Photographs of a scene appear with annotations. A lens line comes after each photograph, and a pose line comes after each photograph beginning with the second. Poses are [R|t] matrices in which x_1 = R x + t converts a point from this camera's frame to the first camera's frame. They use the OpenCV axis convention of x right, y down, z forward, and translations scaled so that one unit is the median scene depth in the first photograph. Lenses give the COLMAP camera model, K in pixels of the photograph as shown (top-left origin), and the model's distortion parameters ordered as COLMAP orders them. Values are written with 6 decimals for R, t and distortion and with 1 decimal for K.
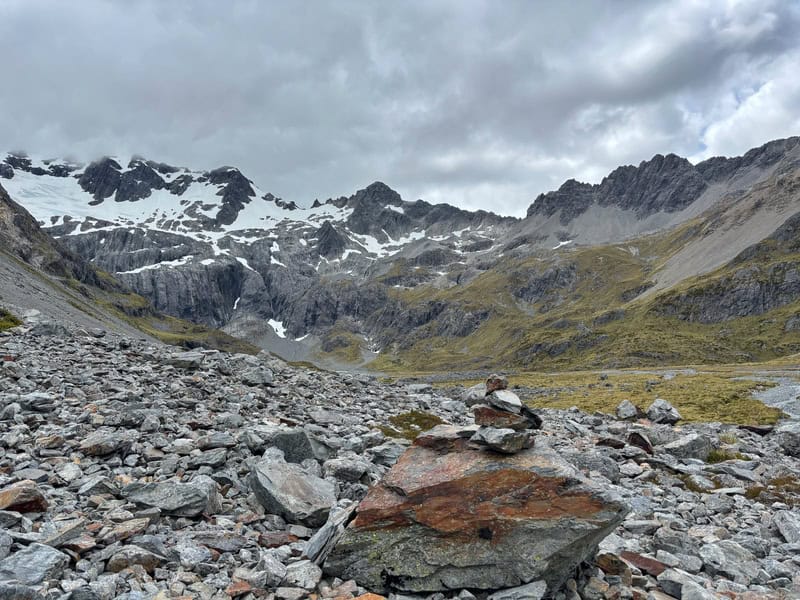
lens RADIAL K [[611.0, 0, 403.1], [0, 611.0, 302.3], [0, 0, 1]] dist [0.090733, -0.110719]
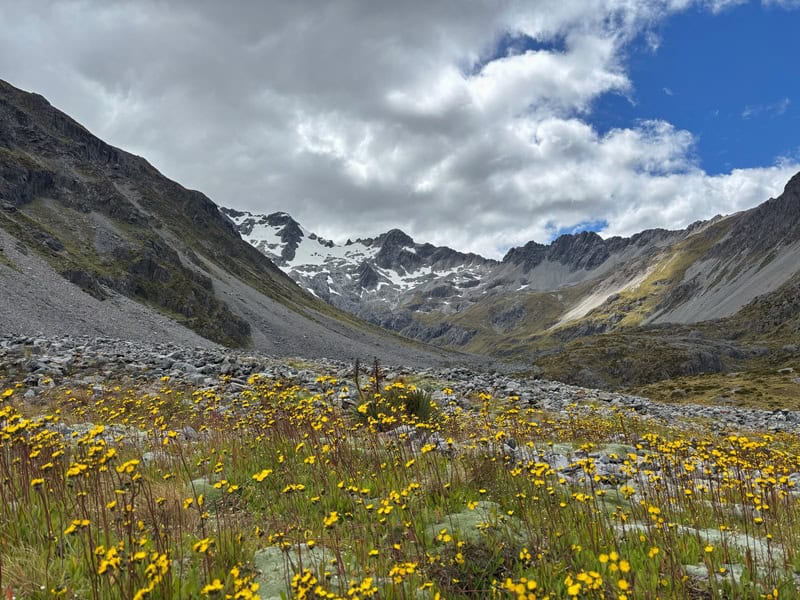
lens RADIAL K [[611.0, 0, 403.1], [0, 611.0, 302.3], [0, 0, 1]] dist [0.090733, -0.110719]
pose [[0.999658, 0.013349, 0.022473, -0.065189], [-0.013294, 0.999908, -0.002621, -0.034820], [-0.022506, 0.002322, 0.999744, -0.436124]]
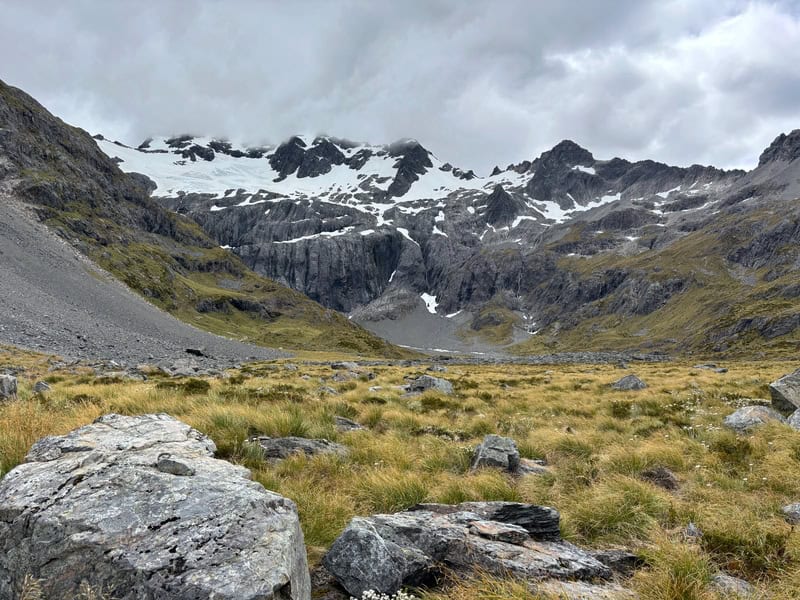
lens RADIAL K [[611.0, 0, 403.1], [0, 611.0, 302.3], [0, 0, 1]] dist [0.090733, -0.110719]
pose [[0.944645, 0.020495, -0.327453, 0.038232], [-0.013006, 0.999602, 0.025045, 0.015302], [0.327836, -0.019400, 0.944535, 0.117577]]
